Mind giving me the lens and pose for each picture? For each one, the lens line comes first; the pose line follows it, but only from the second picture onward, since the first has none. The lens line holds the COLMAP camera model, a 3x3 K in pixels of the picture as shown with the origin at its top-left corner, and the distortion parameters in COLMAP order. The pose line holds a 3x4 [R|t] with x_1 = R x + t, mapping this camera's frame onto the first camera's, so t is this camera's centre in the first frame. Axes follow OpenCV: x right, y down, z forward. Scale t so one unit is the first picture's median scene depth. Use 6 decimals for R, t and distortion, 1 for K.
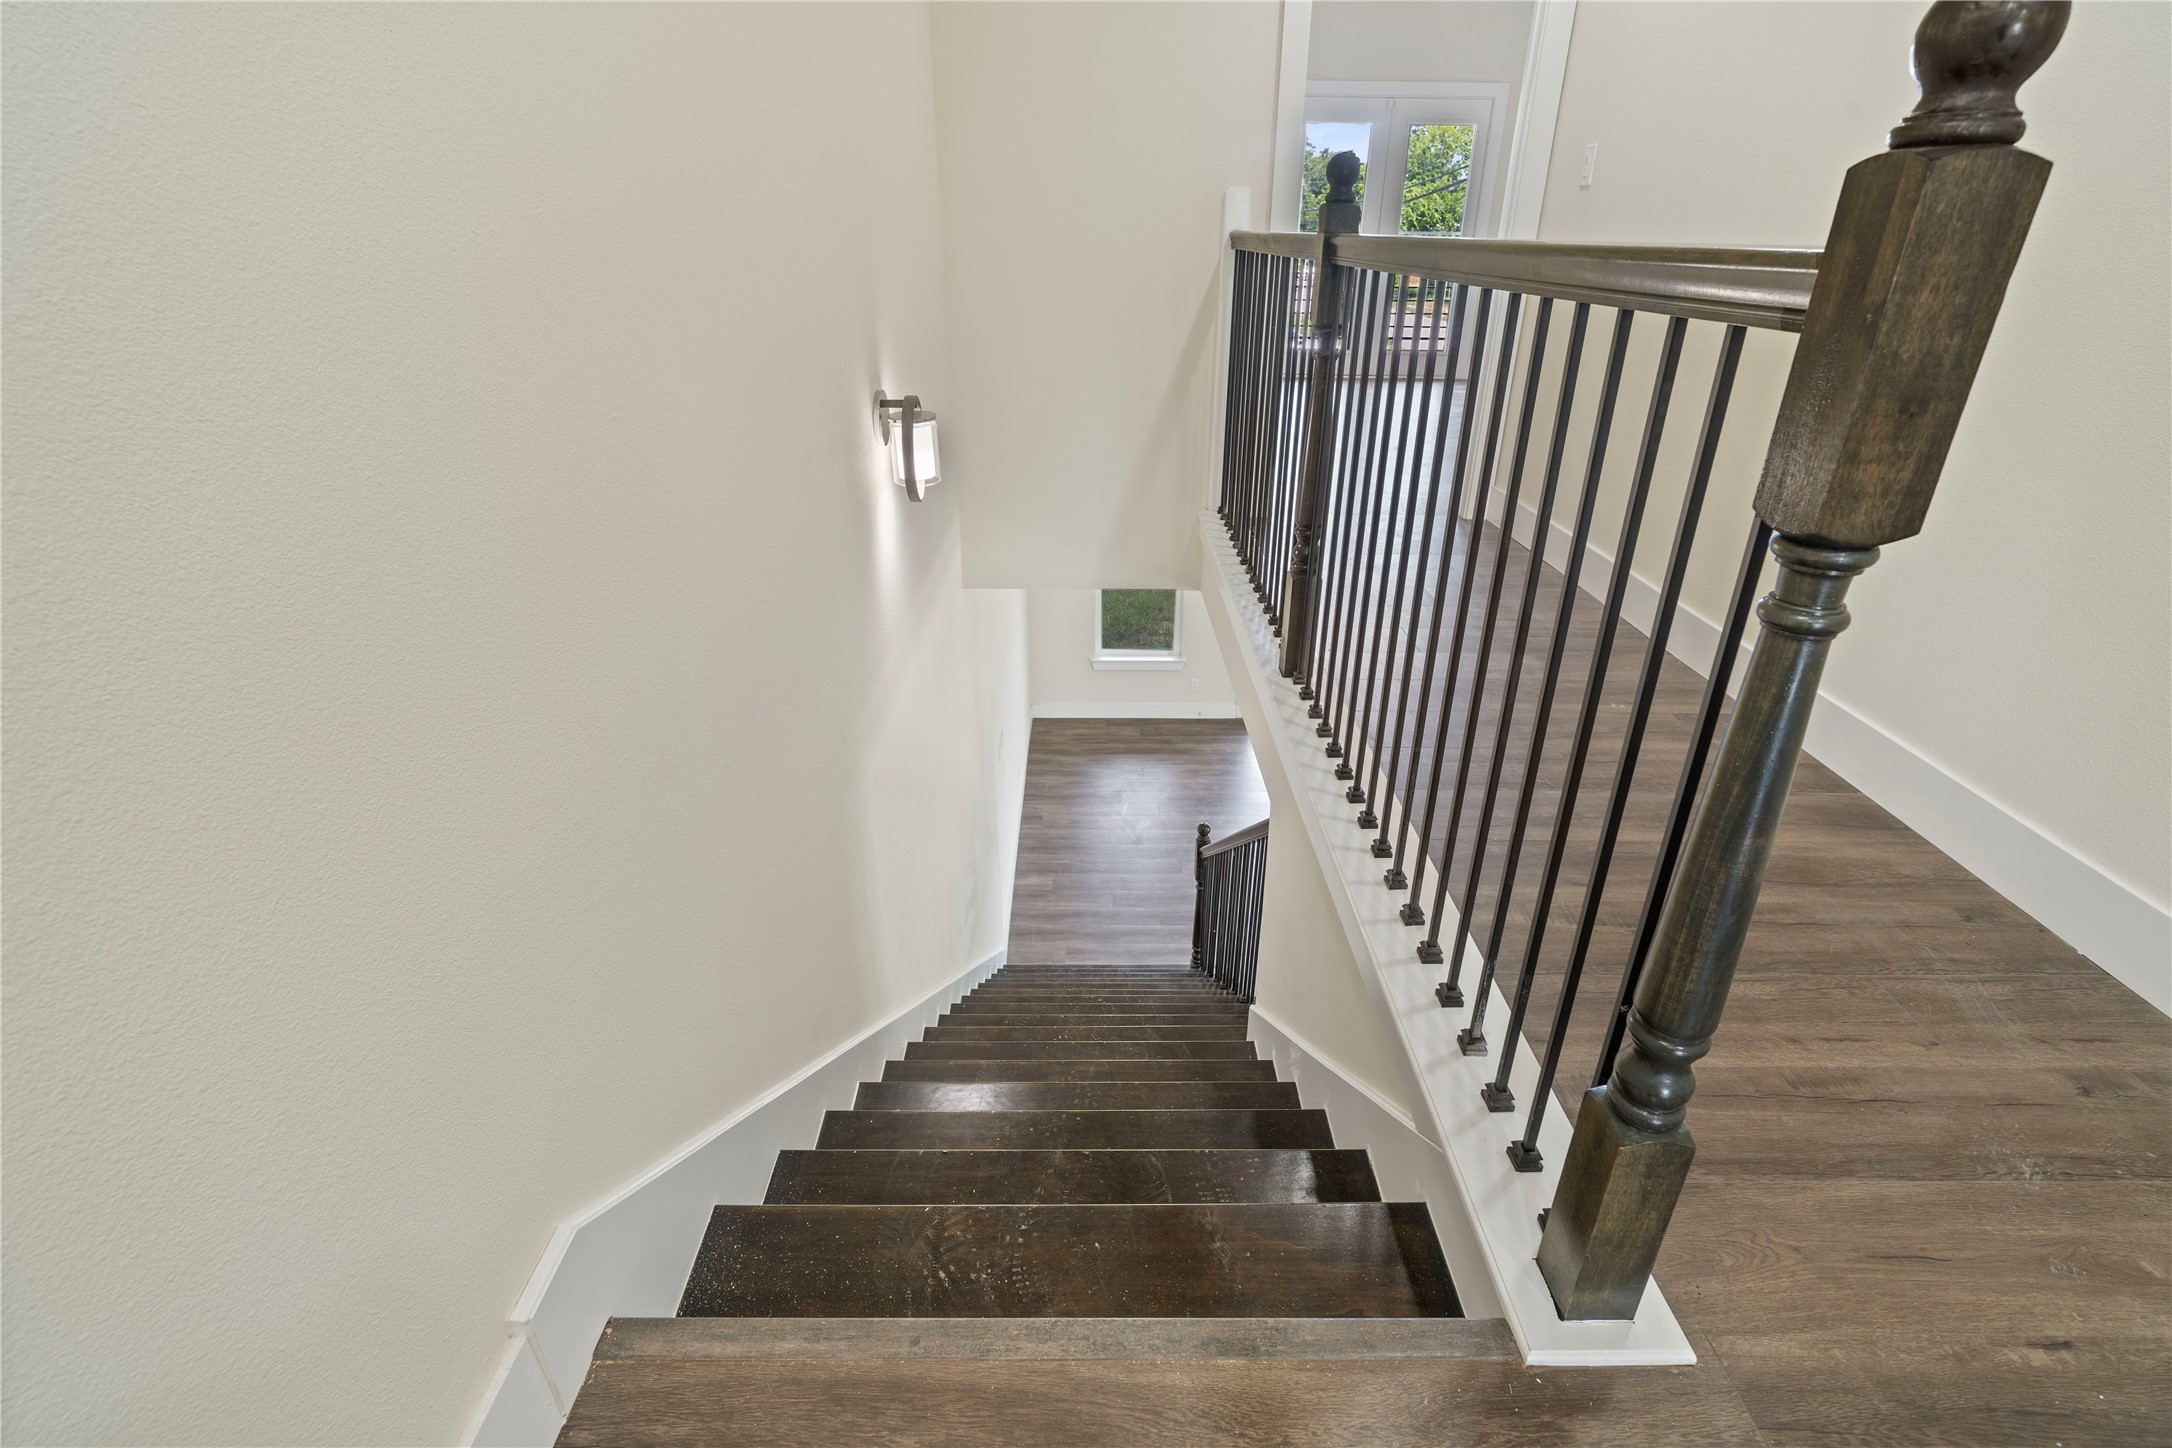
lens RADIAL K [[1044.1, 0, 1101.4], [0, 1044.1, 720.8], [0, 0, 1]] dist [-0.016650, 0.009986]
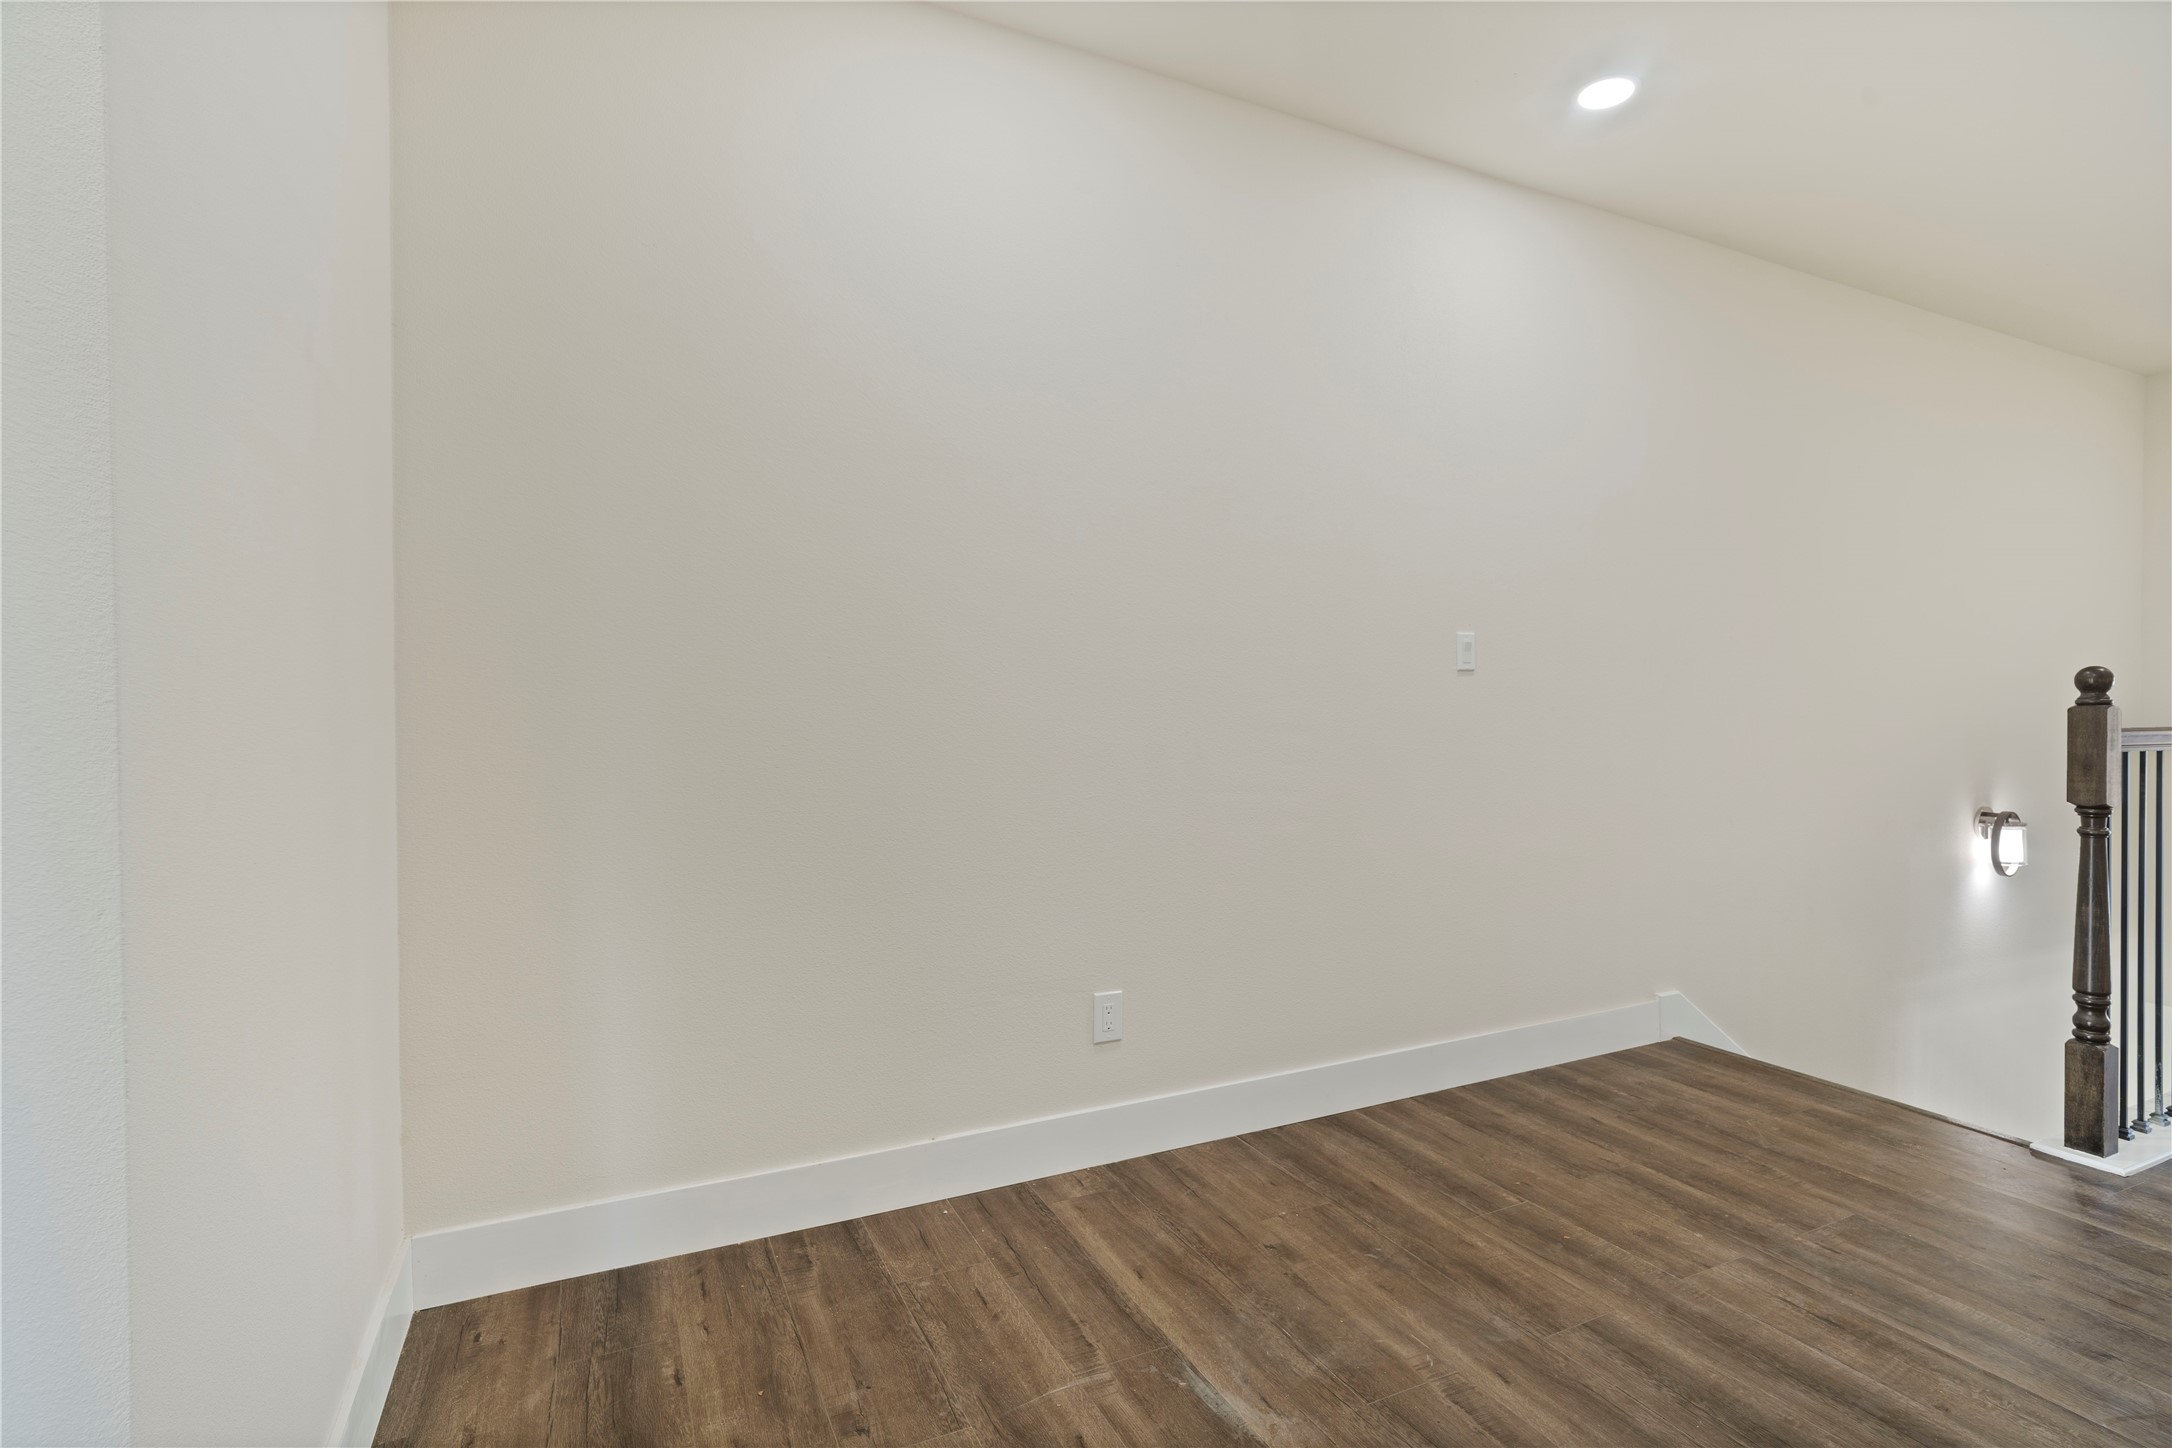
lens RADIAL K [[1044.1, 0, 1101.4], [0, 1044.1, 720.8], [0, 0, 1]] dist [-0.016650, 0.009986]
pose [[0.430774, 0.004385, -0.902449, 2.148226], [-0.382327, 0.906702, -0.178093, 1.260144], [0.817472, 0.421748, 0.392260, -2.764013]]
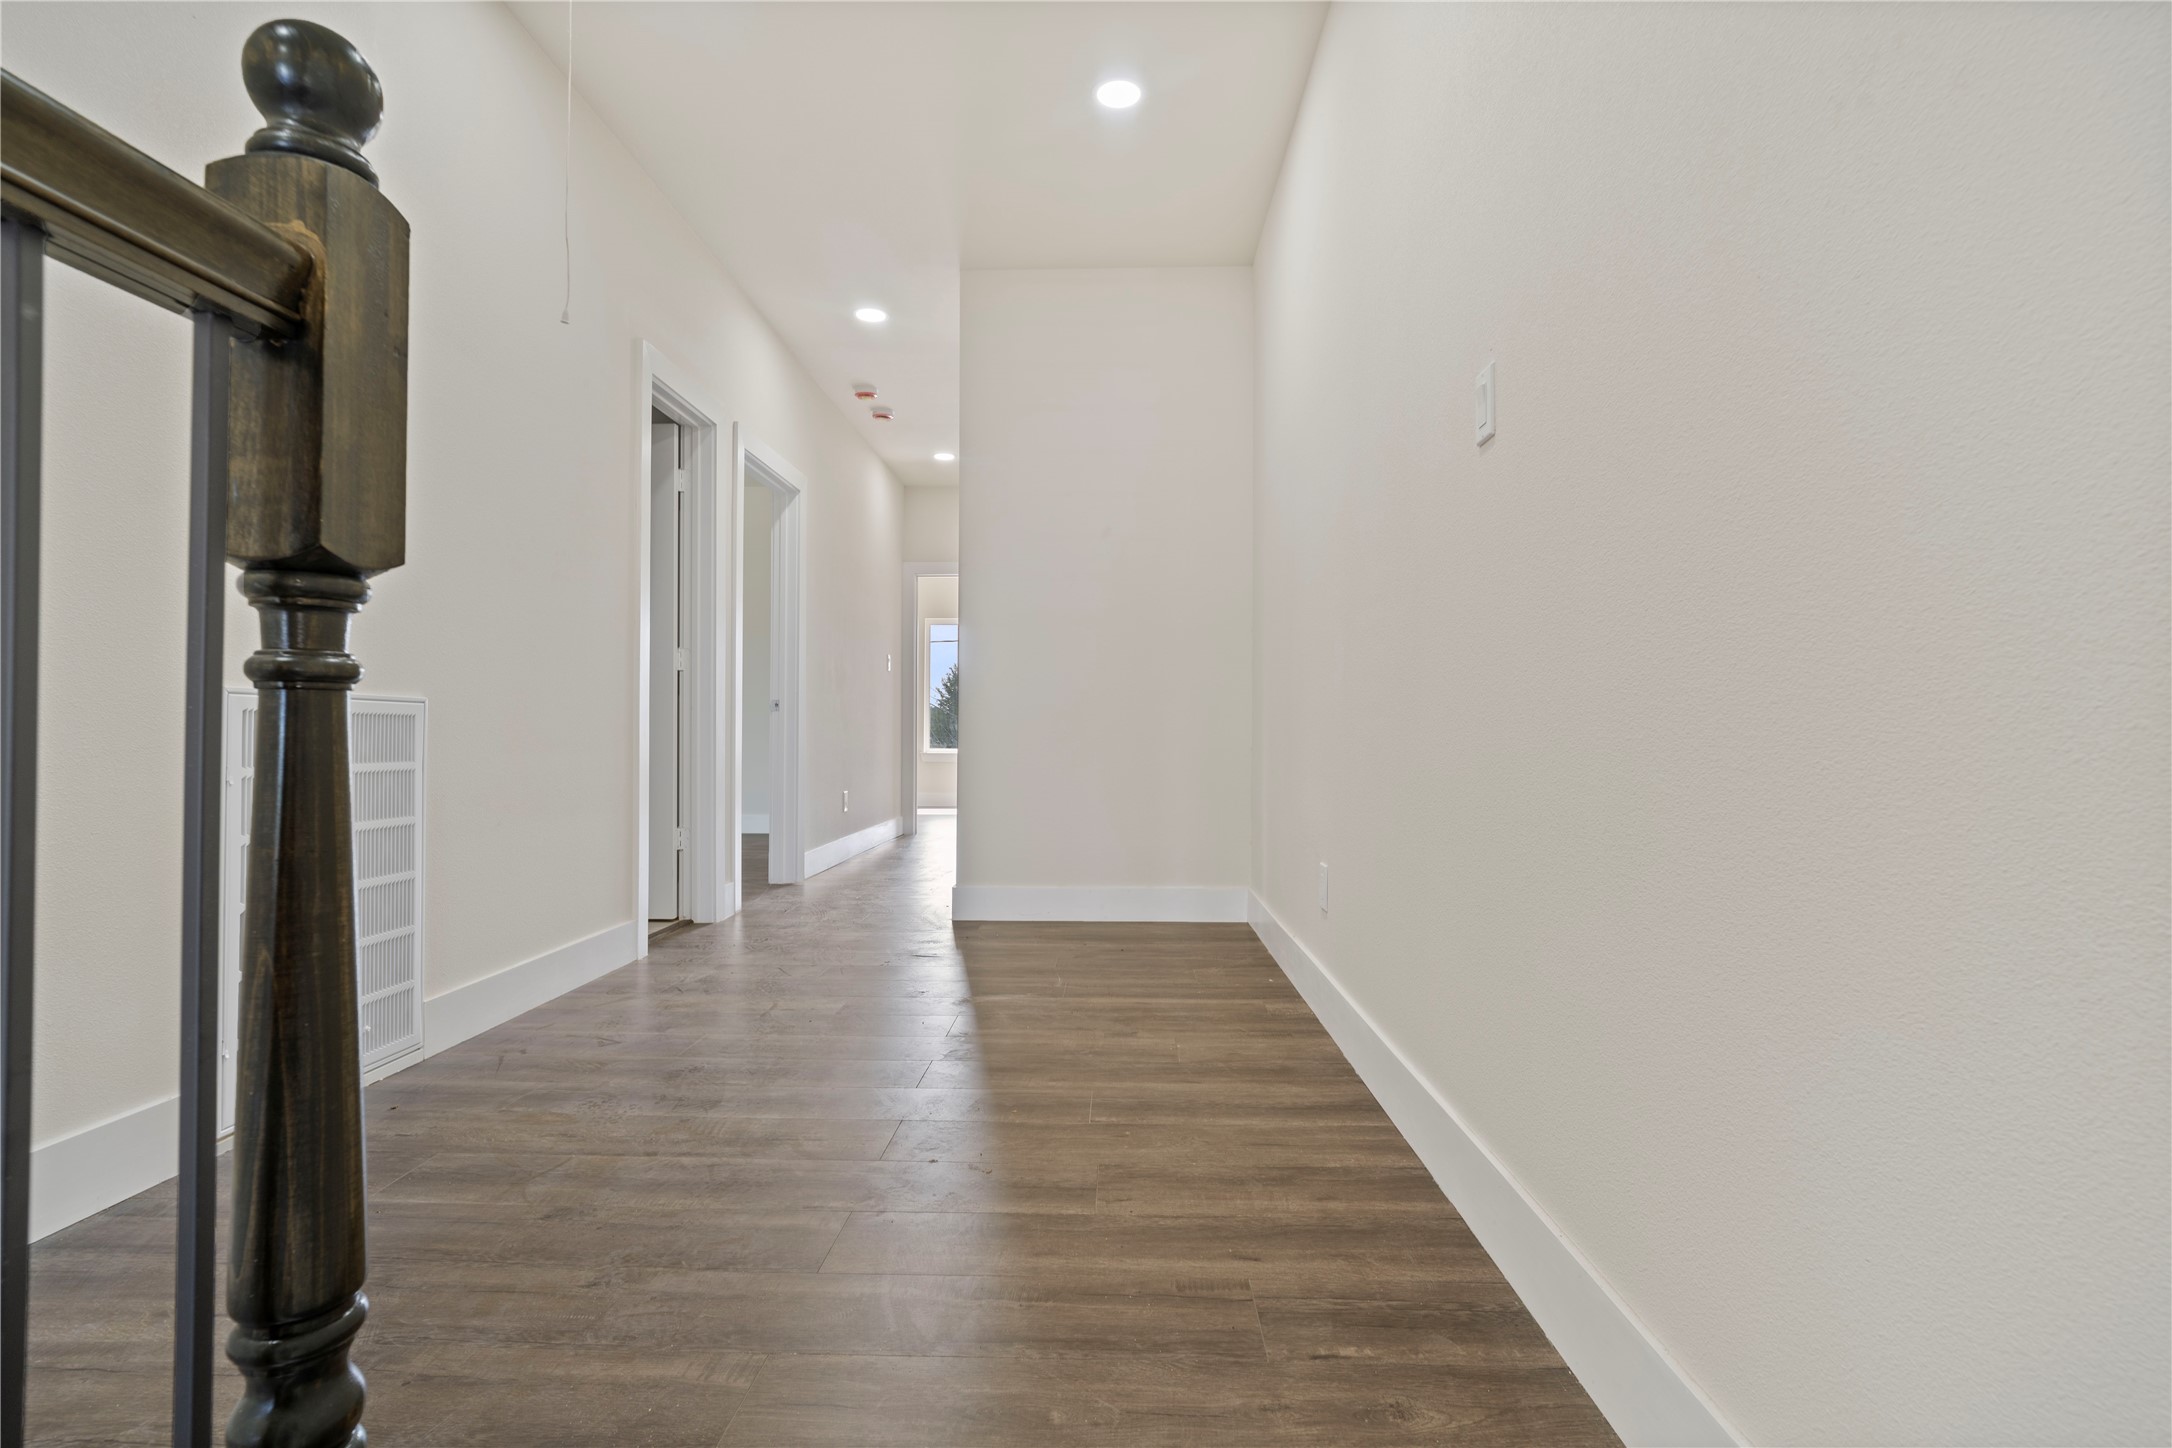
lens RADIAL K [[1044.1, 0, 1101.4], [0, 1044.1, 720.8], [0, 0, 1]] dist [-0.016650, 0.009986]
pose [[-0.999705, -0.004769, 0.023813, 0.021741], [0.005591, 0.909004, 0.416749, -0.398514], [-0.023633, 0.416759, -0.908710, 1.687113]]
